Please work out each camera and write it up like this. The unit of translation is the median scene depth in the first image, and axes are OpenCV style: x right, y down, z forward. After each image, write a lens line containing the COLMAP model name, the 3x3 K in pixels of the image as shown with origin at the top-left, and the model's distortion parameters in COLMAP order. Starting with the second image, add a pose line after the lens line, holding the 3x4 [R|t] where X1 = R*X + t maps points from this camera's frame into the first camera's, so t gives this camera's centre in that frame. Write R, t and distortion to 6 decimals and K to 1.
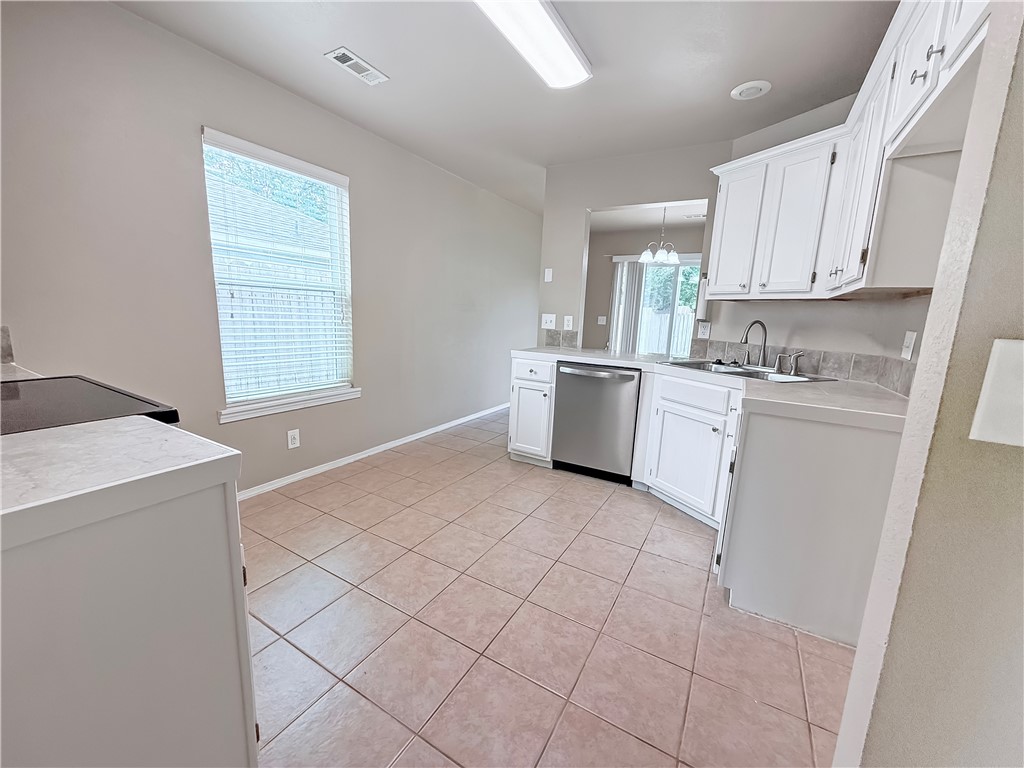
lens RADIAL K [[407.9, 0, 512.0], [0, 407.9, 384.0], [0, 0, 1]] dist [0.000233, 0.000015]
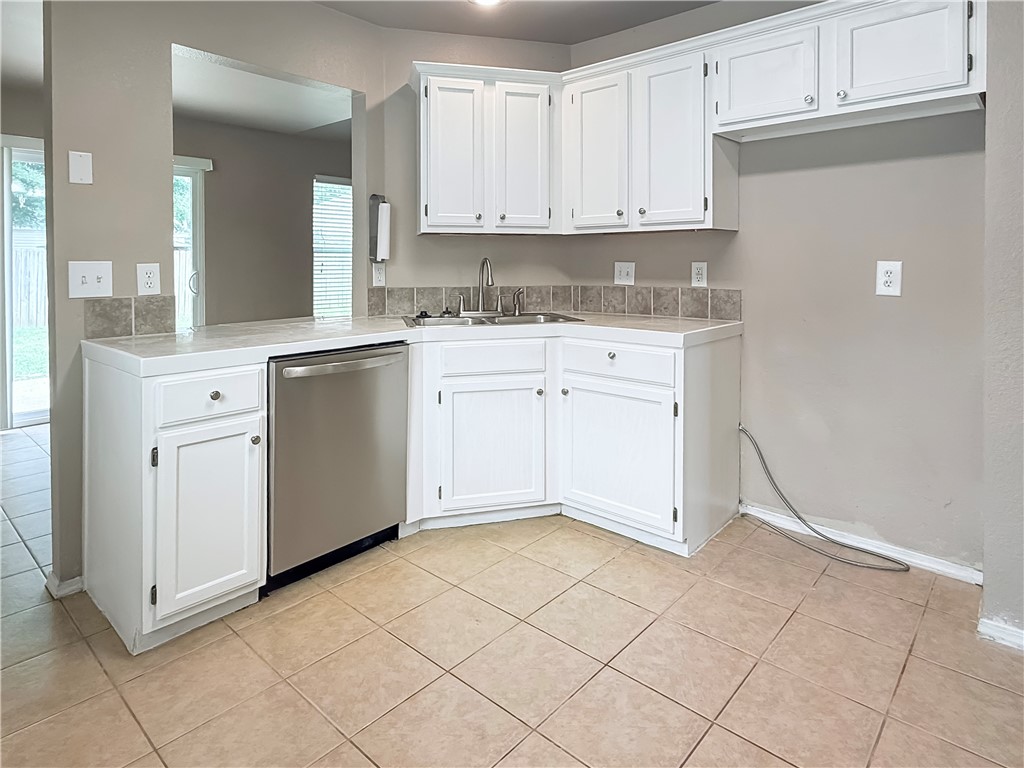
lens RADIAL K [[602.4, 0, 513.6], [0, 602.4, 271.8], [0, 0, 1]] dist [-0.001472, 0.000004]
pose [[0.205080, -0.057367, 0.977063, -0.570598], [0.180940, 0.983296, 0.019755, -0.133529], [-0.961875, 0.172738, 0.212034, 0.645484]]
